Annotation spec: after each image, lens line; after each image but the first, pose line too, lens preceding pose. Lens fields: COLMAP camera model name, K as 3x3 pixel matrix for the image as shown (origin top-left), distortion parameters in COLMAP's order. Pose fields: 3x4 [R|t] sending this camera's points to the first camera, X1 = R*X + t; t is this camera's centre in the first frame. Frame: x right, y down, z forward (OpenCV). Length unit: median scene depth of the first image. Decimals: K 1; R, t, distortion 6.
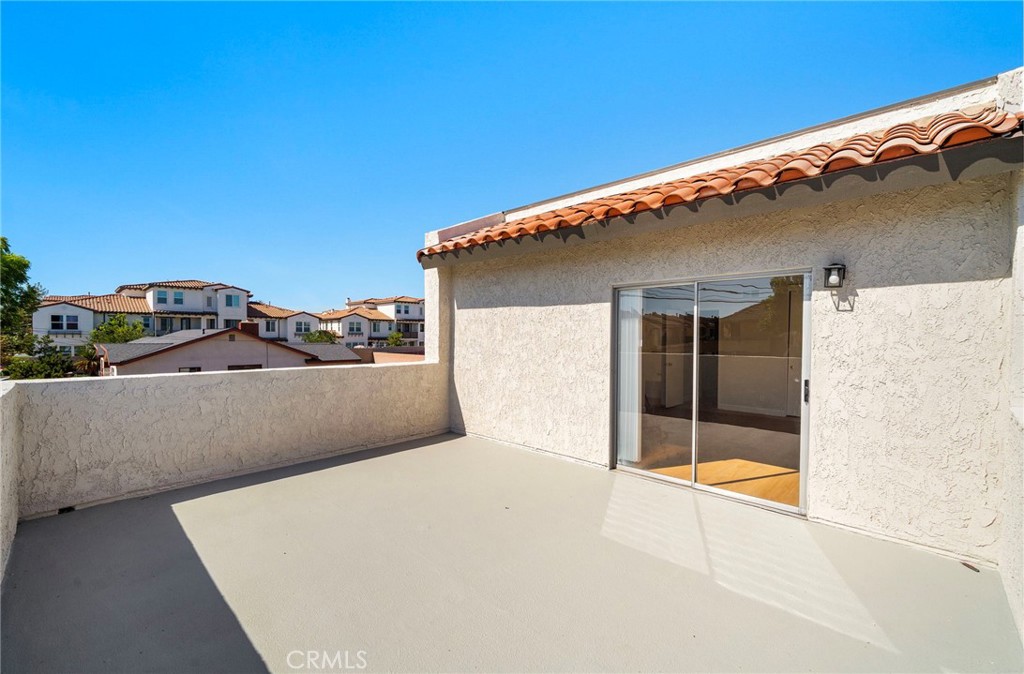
lens RADIAL K [[436.6, 0, 512.0], [0, 436.6, 337.0], [0, 0, 1]] dist [-0.000535, 0.000064]
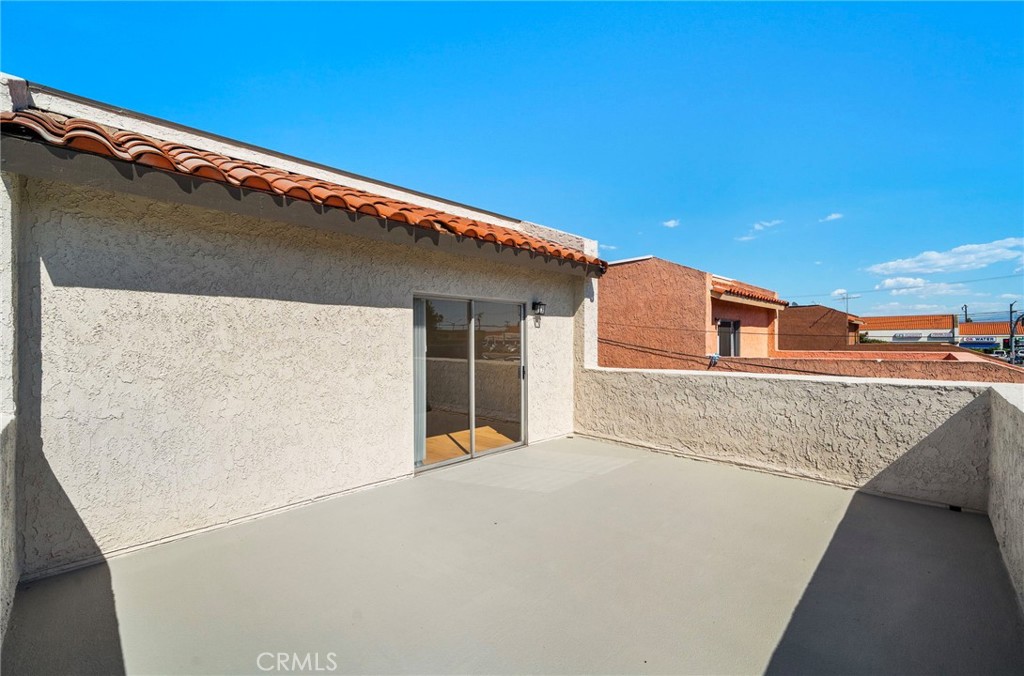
lens RADIAL K [[441.3, 0, 510.2], [0, 441.3, 334.3], [0, 0, 1]] dist [0.000799, 0.000098]
pose [[-0.003983, 0.003182, 0.999987, -0.631619], [0.004691, 0.999984, -0.003164, -0.013404], [-0.999981, 0.004678, -0.003997, 0.623113]]
